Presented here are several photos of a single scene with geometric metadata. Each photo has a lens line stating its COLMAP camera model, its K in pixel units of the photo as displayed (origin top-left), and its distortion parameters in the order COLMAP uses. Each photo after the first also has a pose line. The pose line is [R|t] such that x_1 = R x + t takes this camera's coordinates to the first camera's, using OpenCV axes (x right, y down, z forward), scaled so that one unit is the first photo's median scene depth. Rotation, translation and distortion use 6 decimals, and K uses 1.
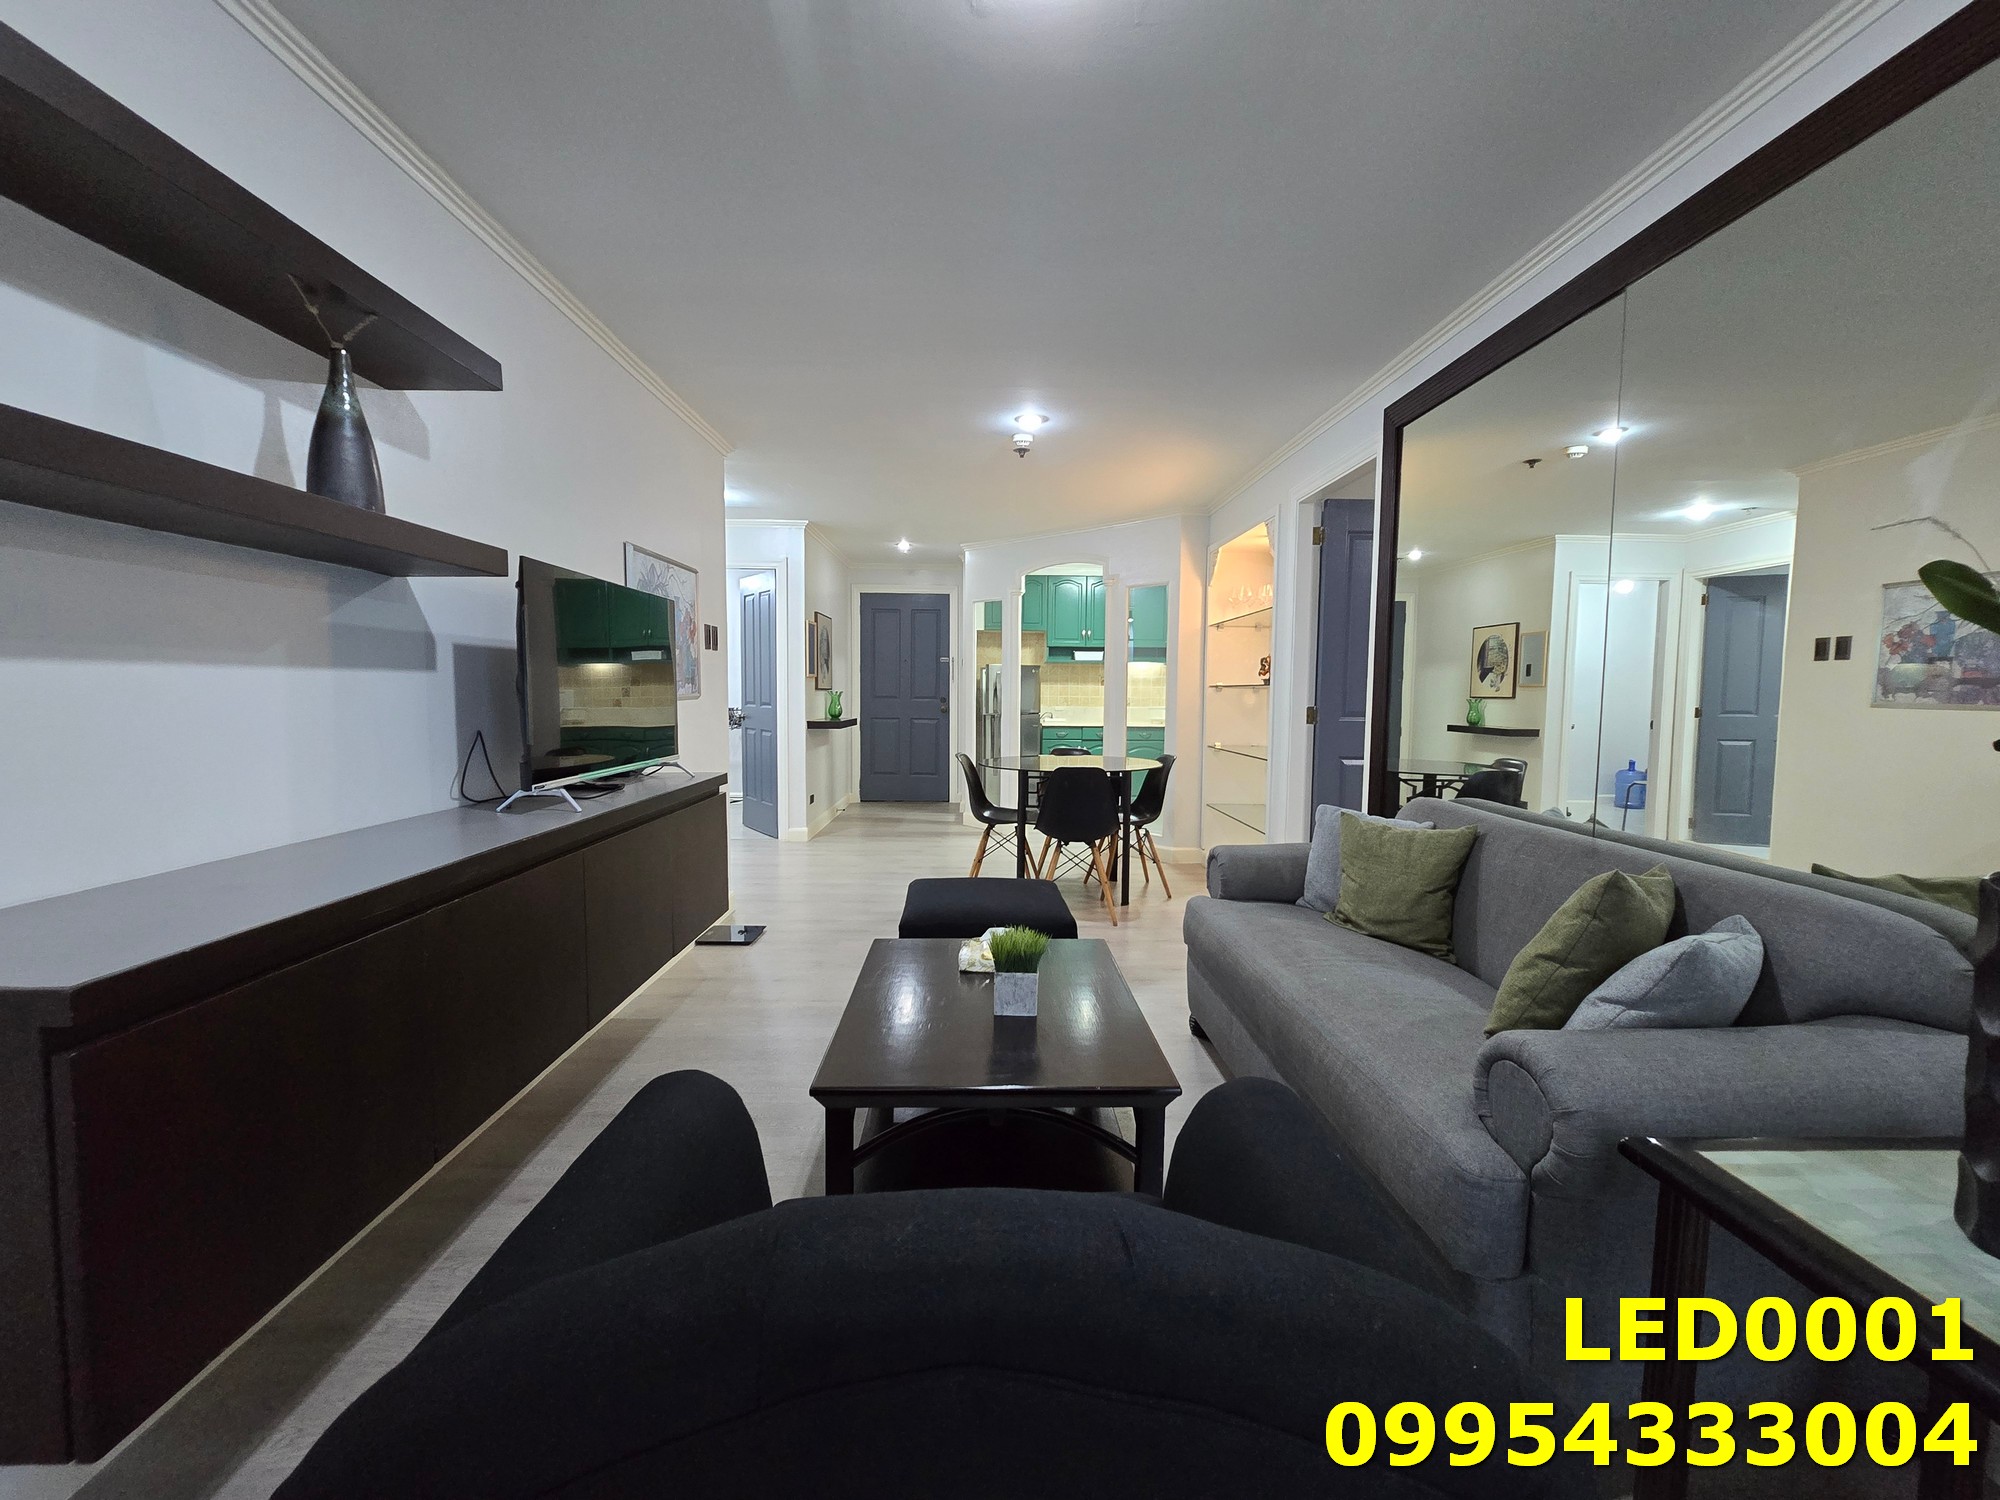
lens RADIAL K [[817.1, 0, 1004.5], [0, 817.1, 748.2], [0, 0, 1]] dist [-0.006308, 0.002477]
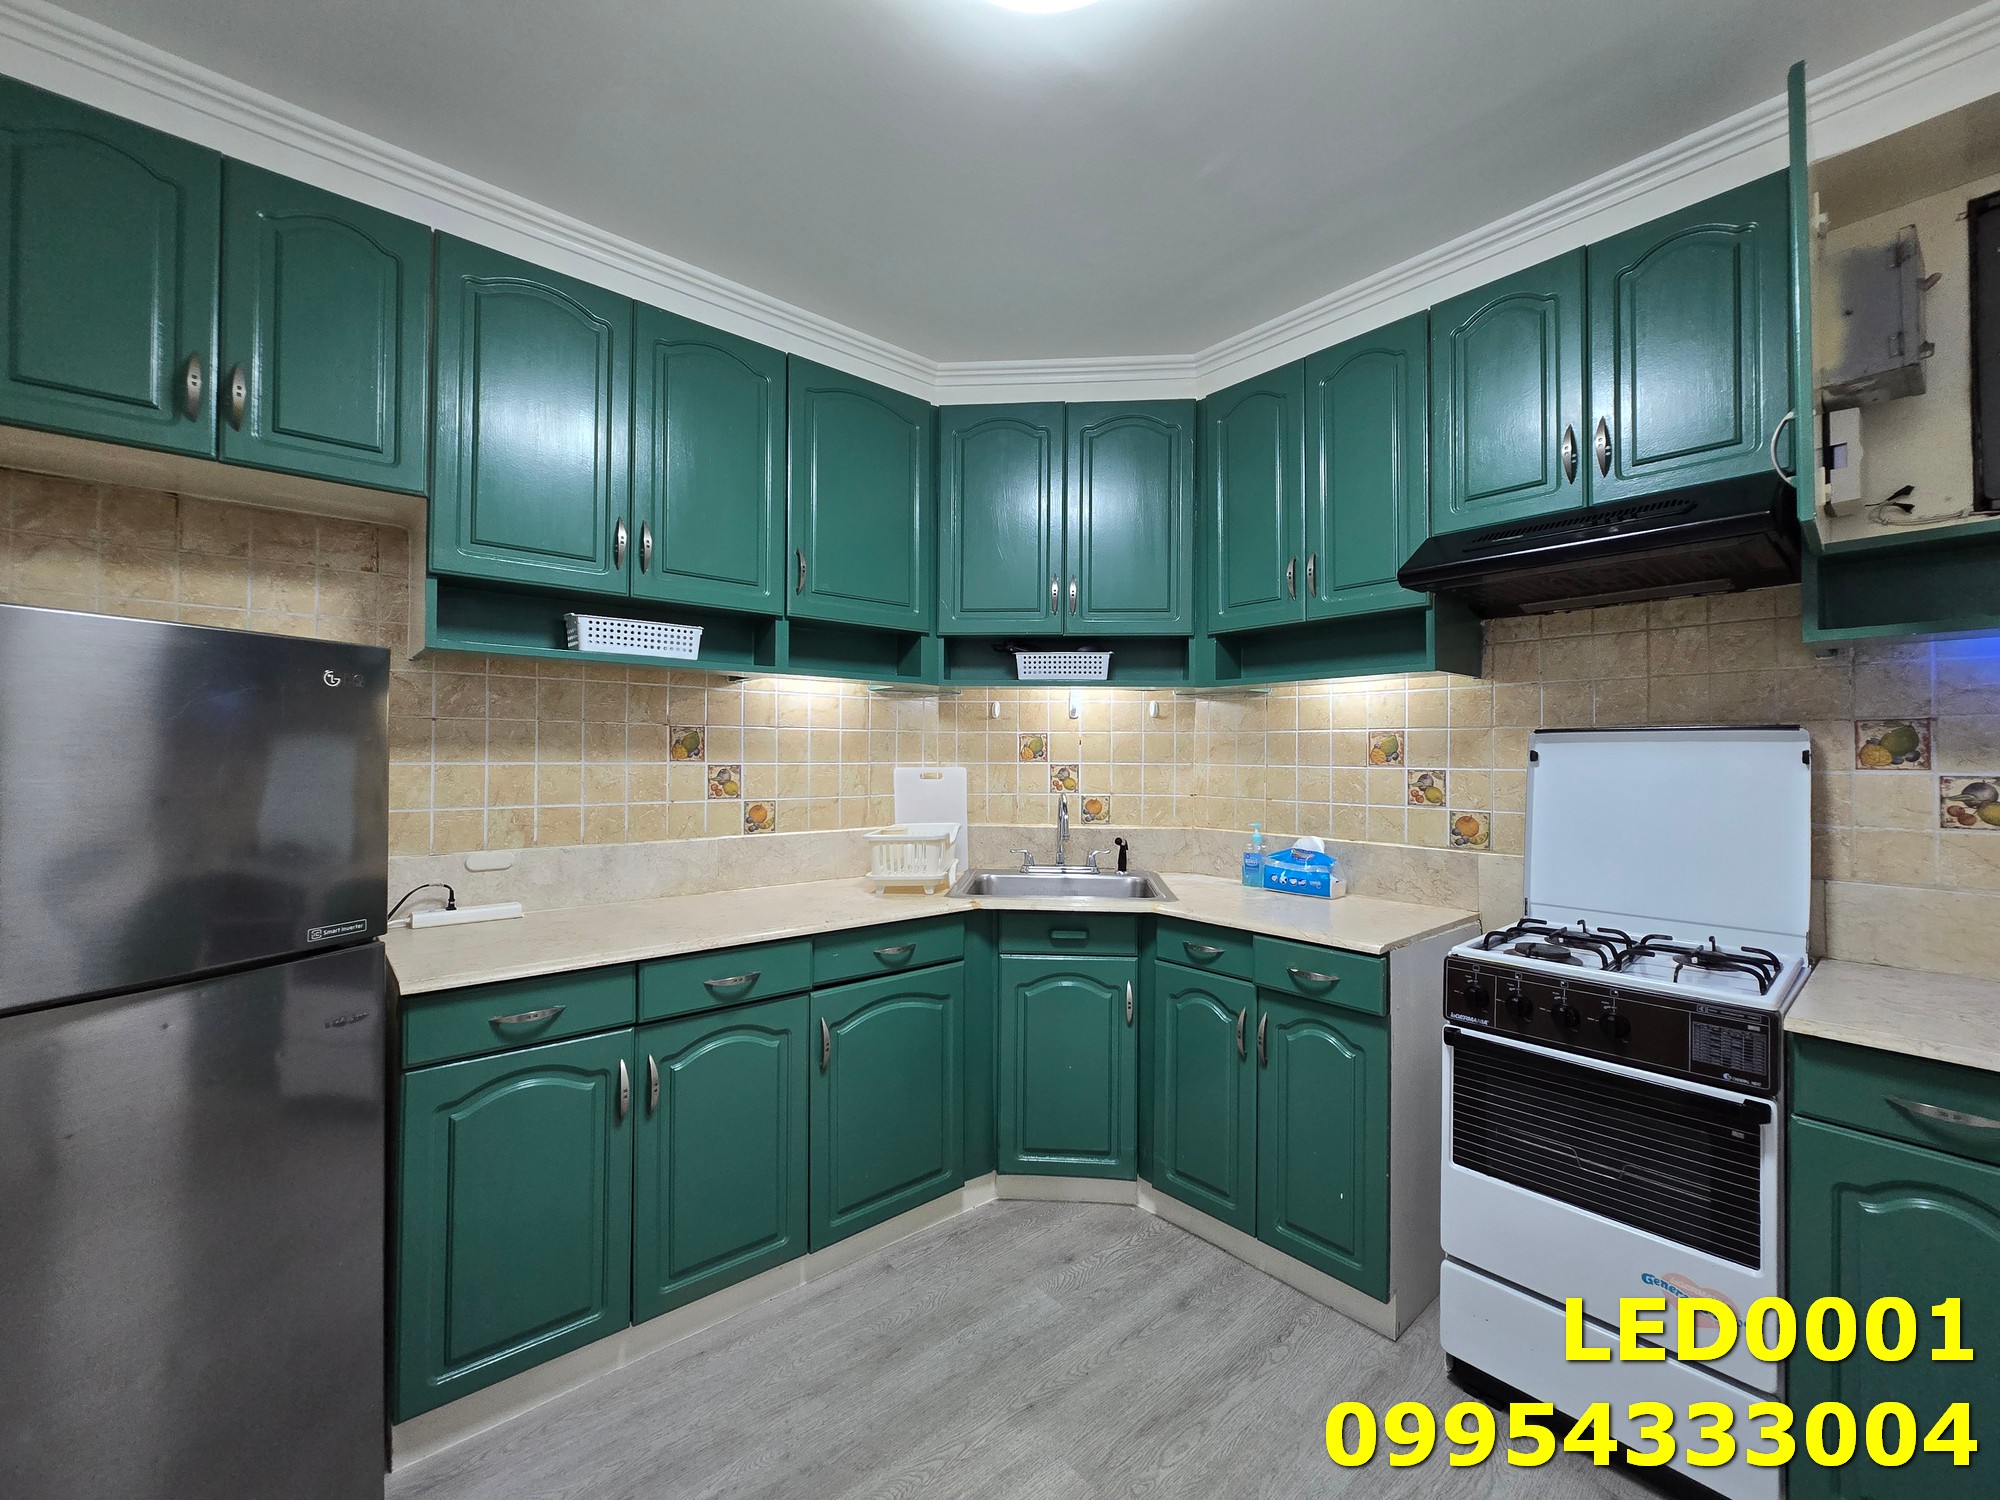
lens RADIAL K [[817.1, 0, 1002.5], [0, 817.1, 746.3], [0, 0, 1]] dist [-0.006308, 0.002477]
pose [[0.773921, 0.001680, 0.633280, 0.039114], [0.047757, 0.996994, -0.061008, -0.069662], [-0.631479, 0.077459, 0.771514, 0.847772]]
